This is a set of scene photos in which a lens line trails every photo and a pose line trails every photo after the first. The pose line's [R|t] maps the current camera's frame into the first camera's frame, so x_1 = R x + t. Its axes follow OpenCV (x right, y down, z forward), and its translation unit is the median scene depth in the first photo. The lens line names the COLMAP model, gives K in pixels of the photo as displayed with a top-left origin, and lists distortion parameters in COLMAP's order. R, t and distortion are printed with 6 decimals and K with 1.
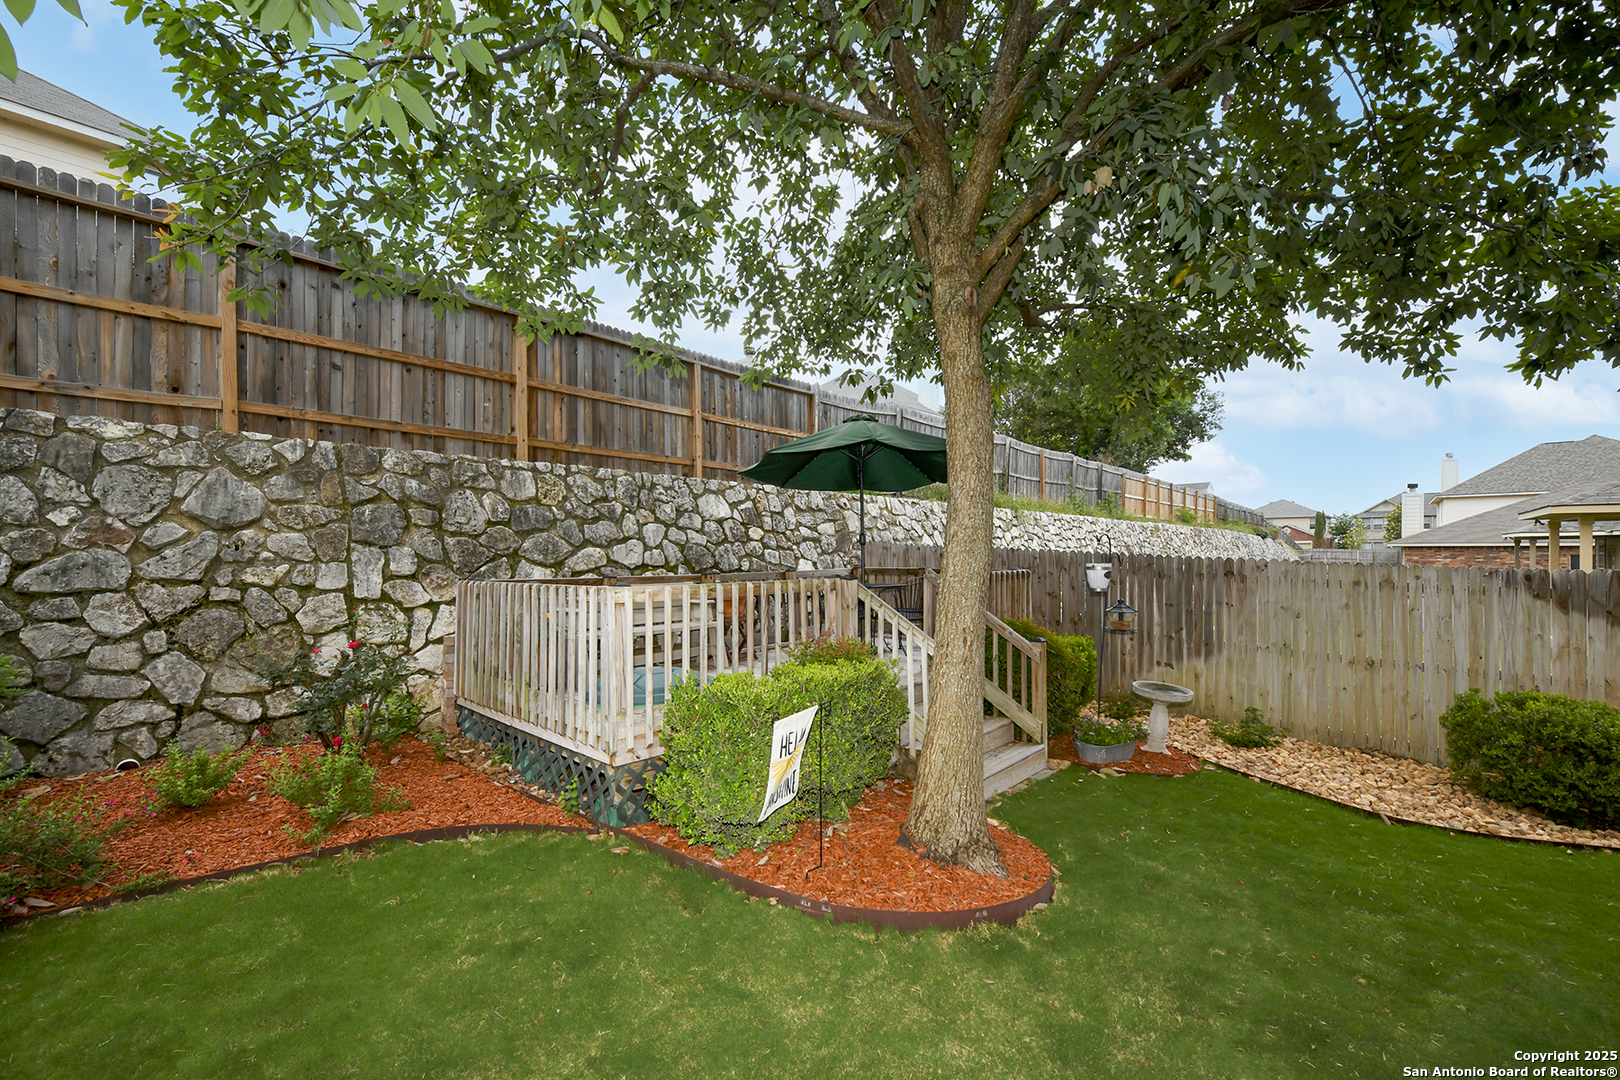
lens RADIAL K [[702.9, 0, 810.0], [0, 702.9, 540.0], [0, 0, 1]] dist [0.000084, -0.000067]
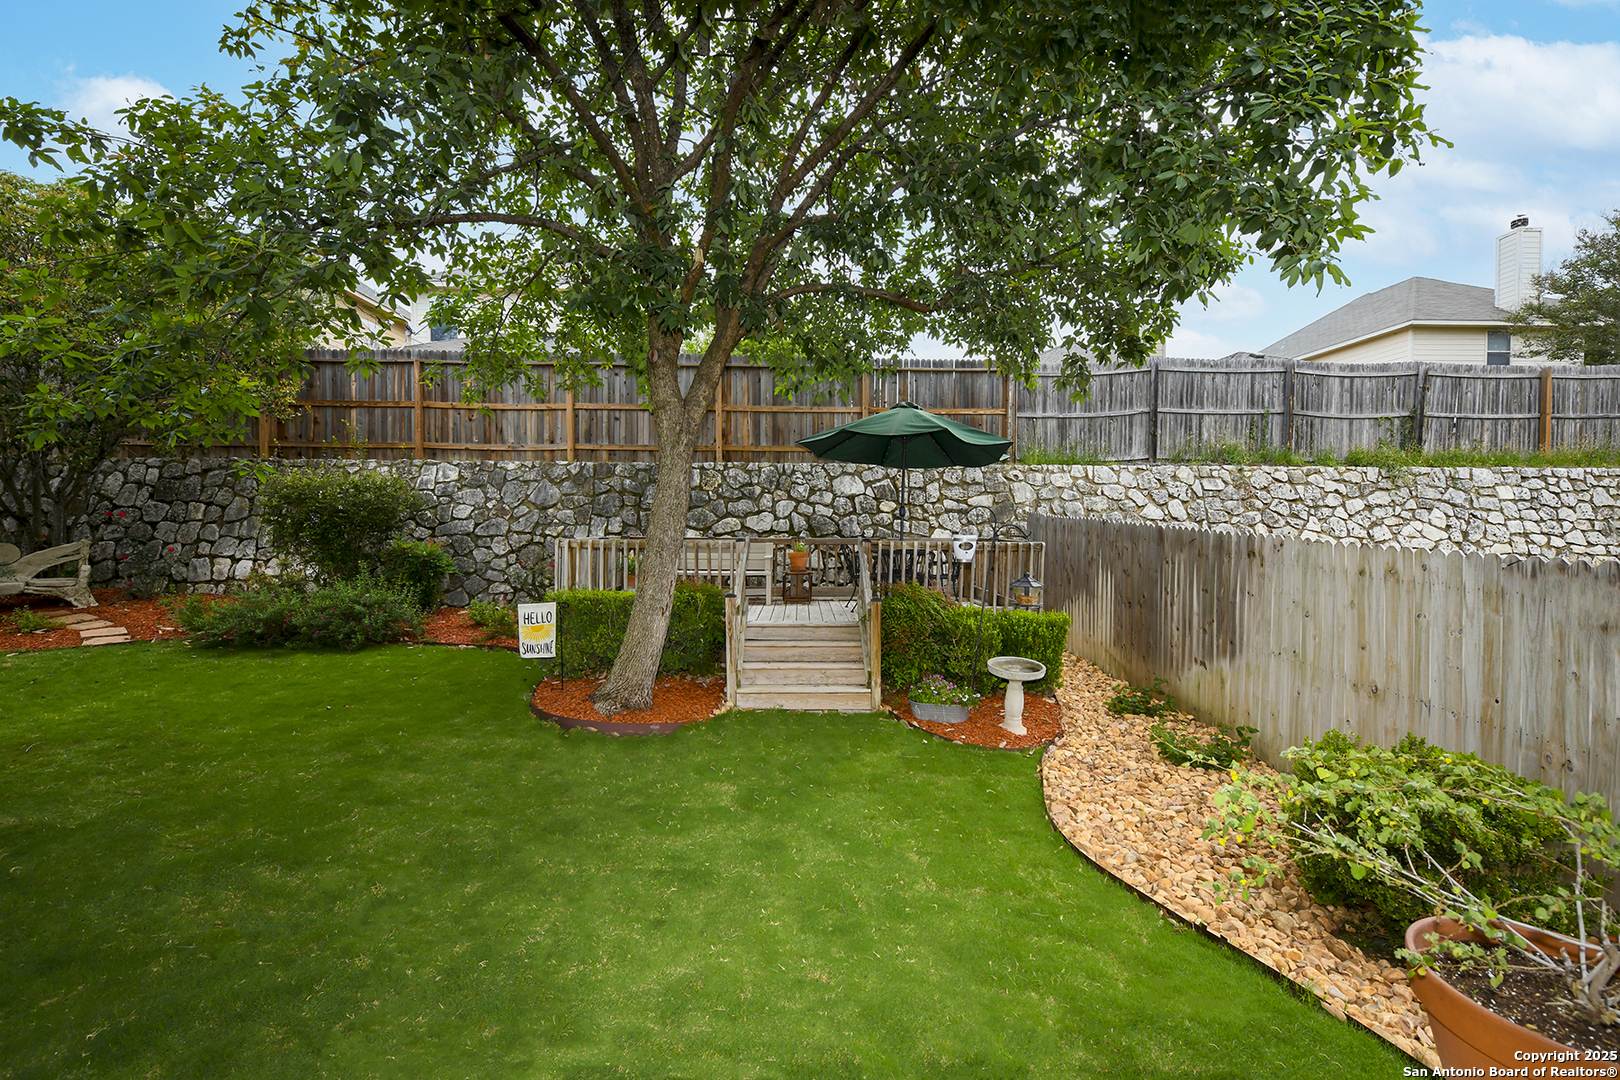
lens RADIAL K [[702.9, 0, 810.0], [0, 702.9, 540.0], [0, 0, 1]] dist [0.000084, -0.000067]
pose [[0.663963, 0.026099, -0.747310, 0.888803], [0.005710, 0.999185, 0.039969, -0.001035], [0.747743, -0.030804, 0.663273, 0.132615]]
